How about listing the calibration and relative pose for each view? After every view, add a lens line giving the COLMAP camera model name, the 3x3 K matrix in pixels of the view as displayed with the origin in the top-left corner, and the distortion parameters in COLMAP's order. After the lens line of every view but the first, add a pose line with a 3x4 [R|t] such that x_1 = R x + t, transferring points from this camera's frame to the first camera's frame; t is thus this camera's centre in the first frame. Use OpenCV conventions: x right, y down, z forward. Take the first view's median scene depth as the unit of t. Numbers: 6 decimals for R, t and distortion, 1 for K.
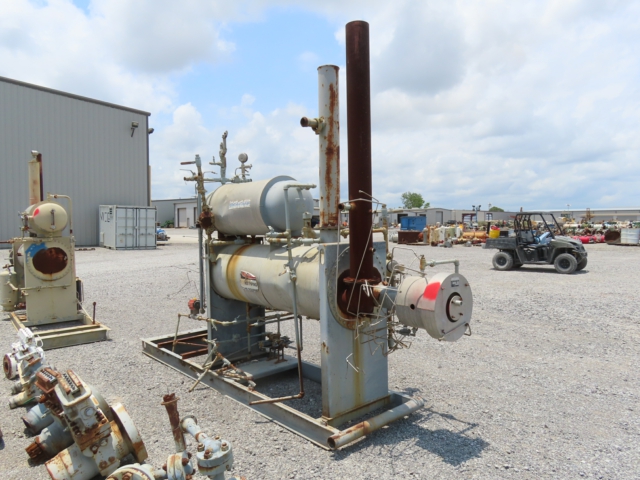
lens RADIAL K [[460.4, 0, 320.0], [0, 460.4, 240.0], [0, 0, 1]] dist [-0.002093, -0.002656]
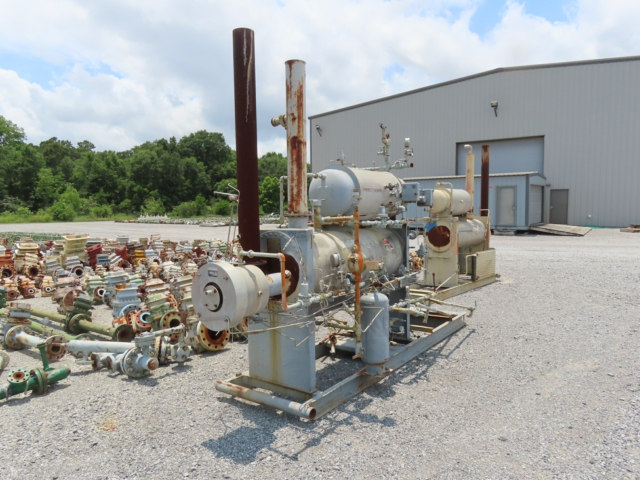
lens RADIAL K [[460.4, 0, 320.0], [0, 460.4, 240.0], [0, 0, 1]] dist [-0.002093, -0.002656]
pose [[0.197227, 0.069572, -0.977886, 1.139888], [-0.020135, 0.997556, 0.066910, -0.043396], [0.980151, 0.006493, 0.198146, 0.894908]]
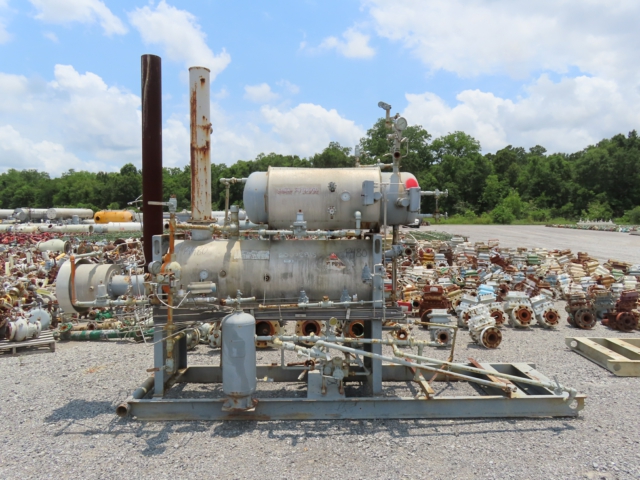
lens RADIAL K [[460.4, 0, 320.0], [0, 460.4, 240.0], [0, 0, 1]] dist [-0.002093, -0.002656]
pose [[-0.661329, 0.045193, -0.748734, 0.675461], [-0.022005, 0.996585, 0.079590, -0.076117], [0.749774, 0.069111, -0.658075, 2.014287]]
